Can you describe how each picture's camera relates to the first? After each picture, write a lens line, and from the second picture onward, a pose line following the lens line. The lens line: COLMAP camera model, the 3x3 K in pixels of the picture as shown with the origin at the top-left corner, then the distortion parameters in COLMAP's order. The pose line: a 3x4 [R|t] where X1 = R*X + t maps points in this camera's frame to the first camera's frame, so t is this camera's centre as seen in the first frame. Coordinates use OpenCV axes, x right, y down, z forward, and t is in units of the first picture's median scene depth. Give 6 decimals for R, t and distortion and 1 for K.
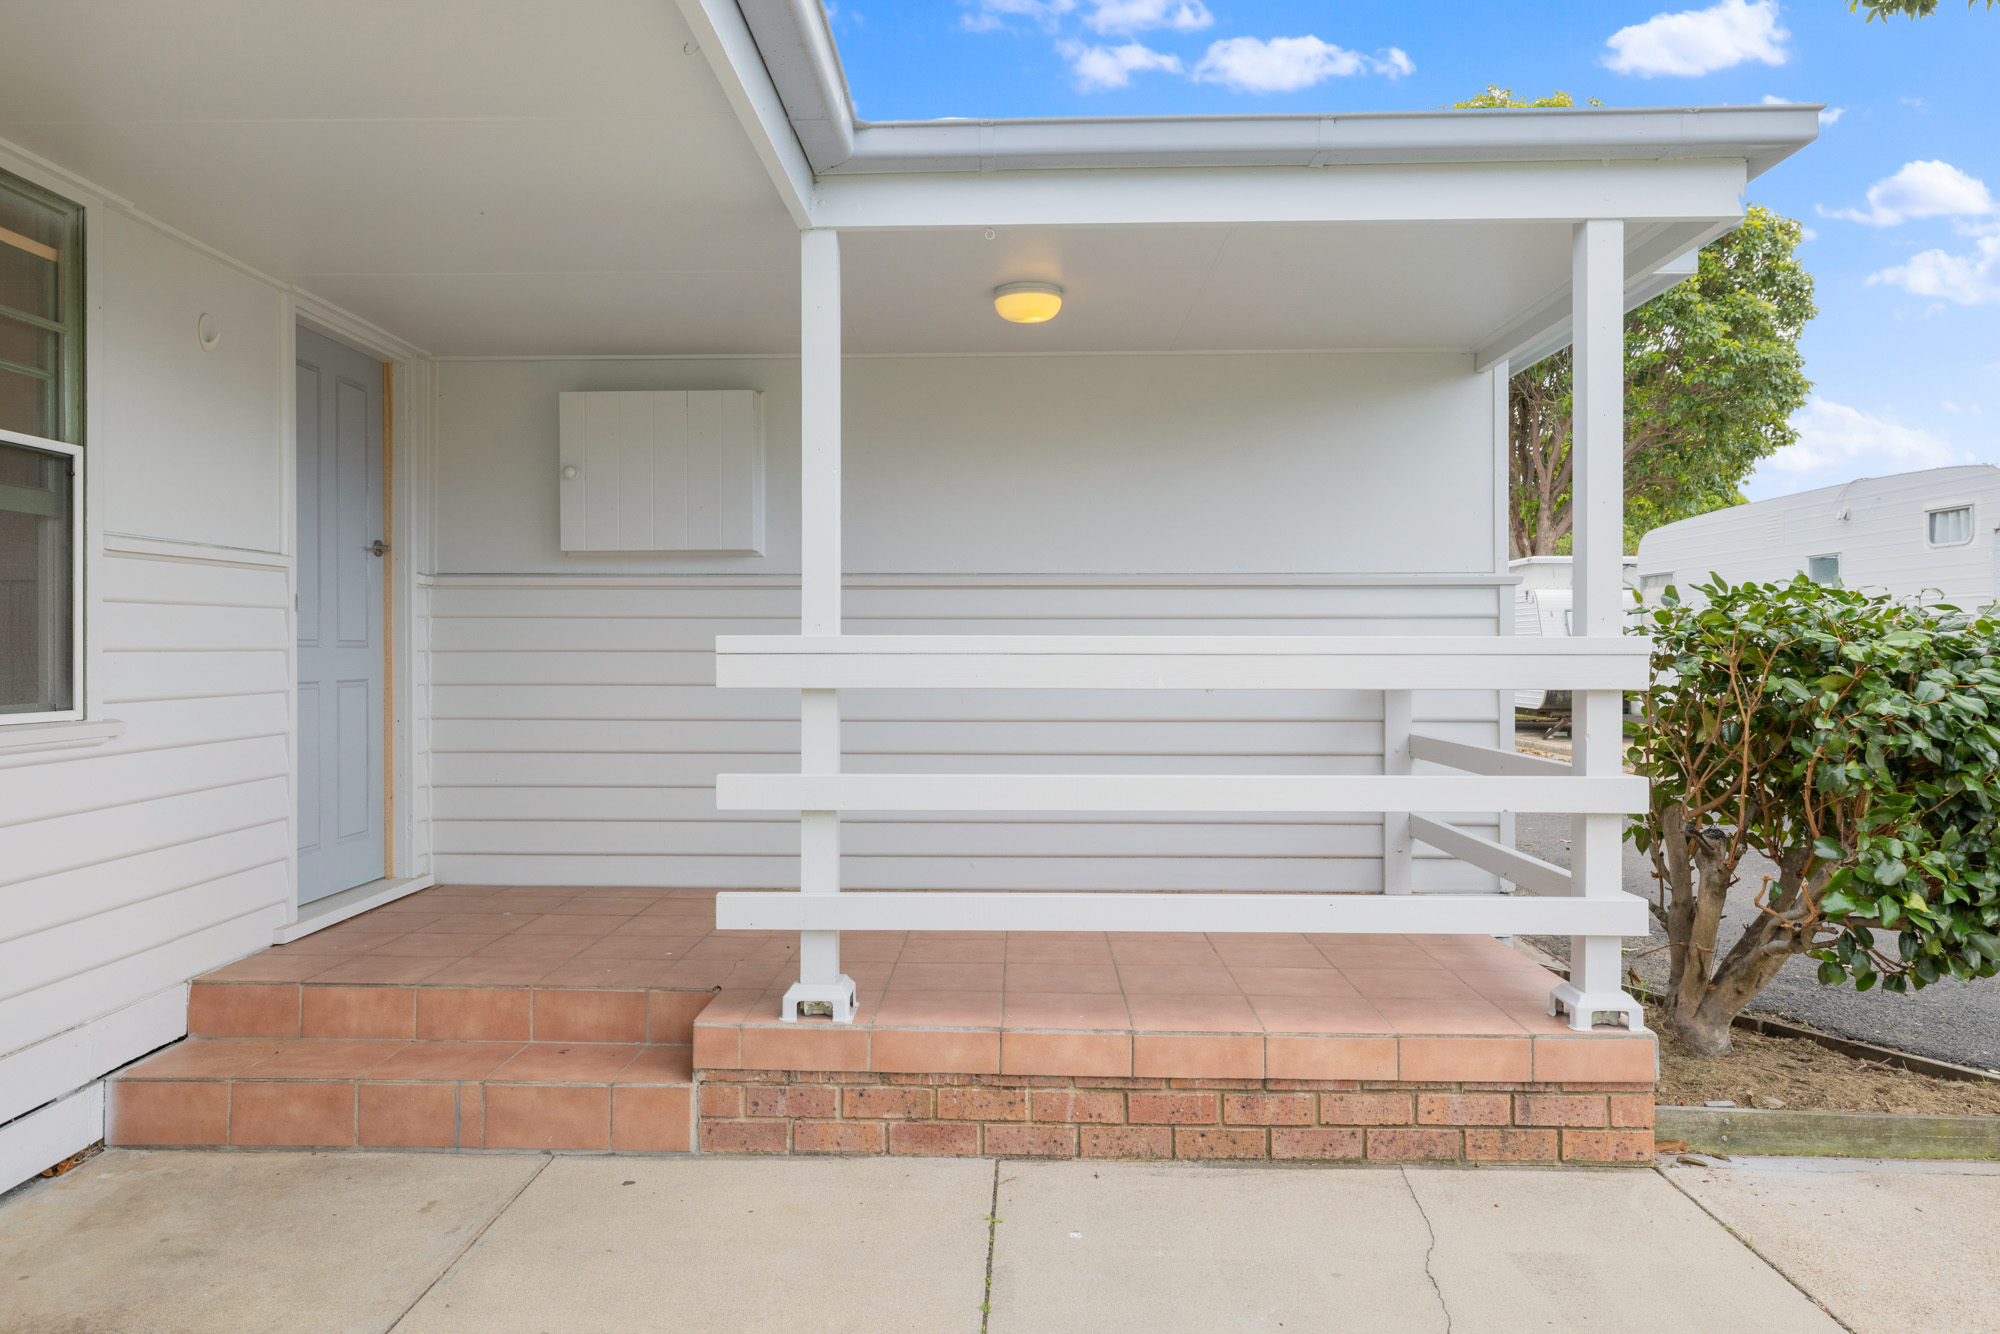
lens RADIAL K [[1175.4, 0, 994.7], [0, 1175.4, 654.5], [0, 0, 1]] dist [0.008747, 0.000910]
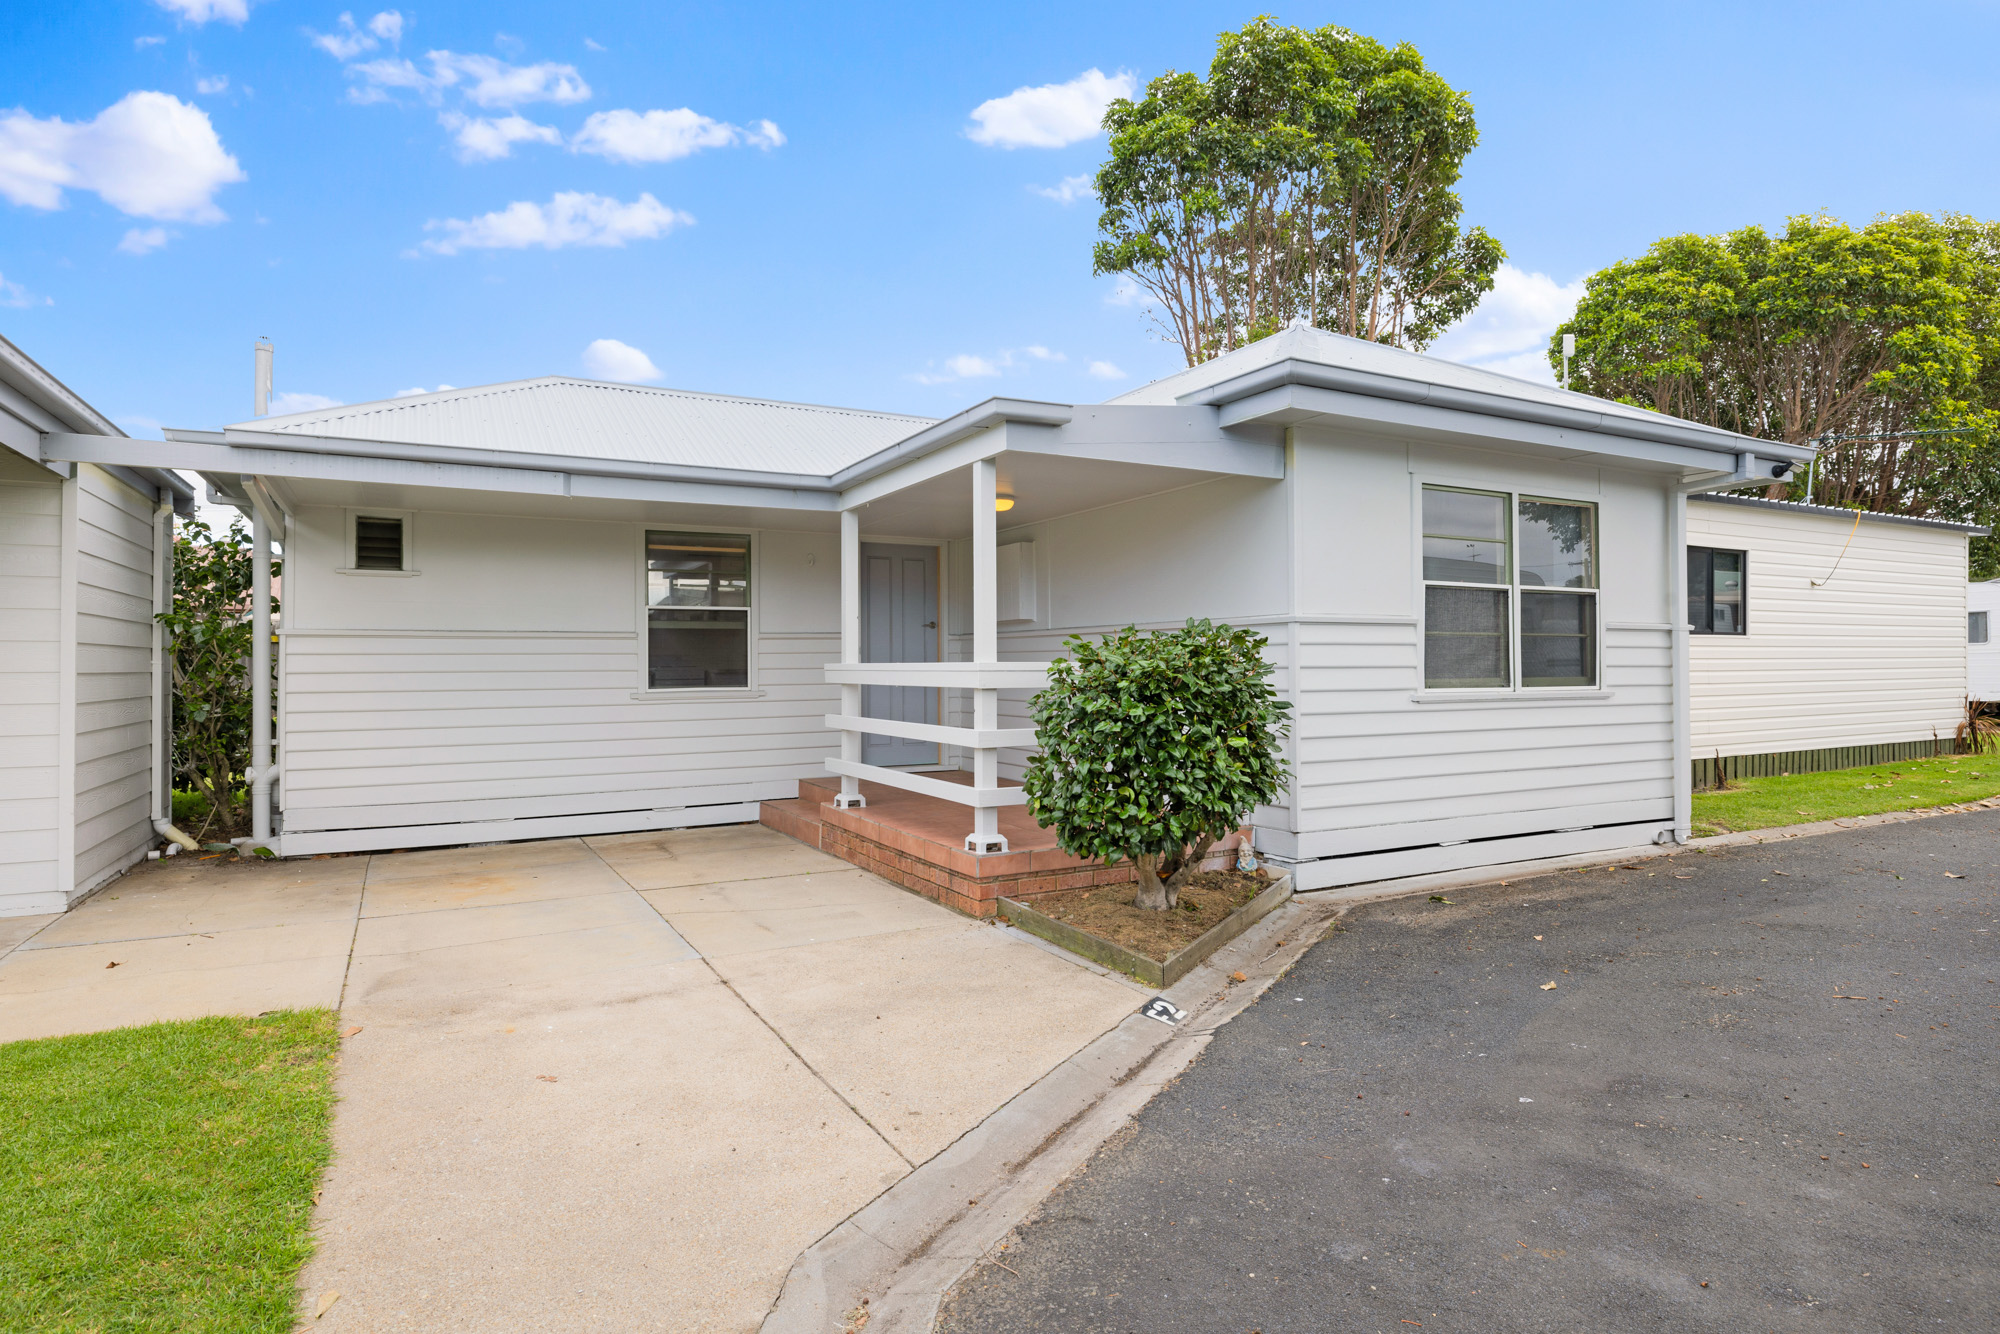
lens RADIAL K [[1088.3, 0, 999.9], [0, 1088.3, 668.2], [0, 0, 1]] dist [-0.000213, -0.000004]
pose [[0.501524, -0.001157, -0.865143, 2.070178], [-0.003381, 0.999989, -0.003297, 0.001990], [0.865137, 0.004578, 0.501514, 0.074440]]
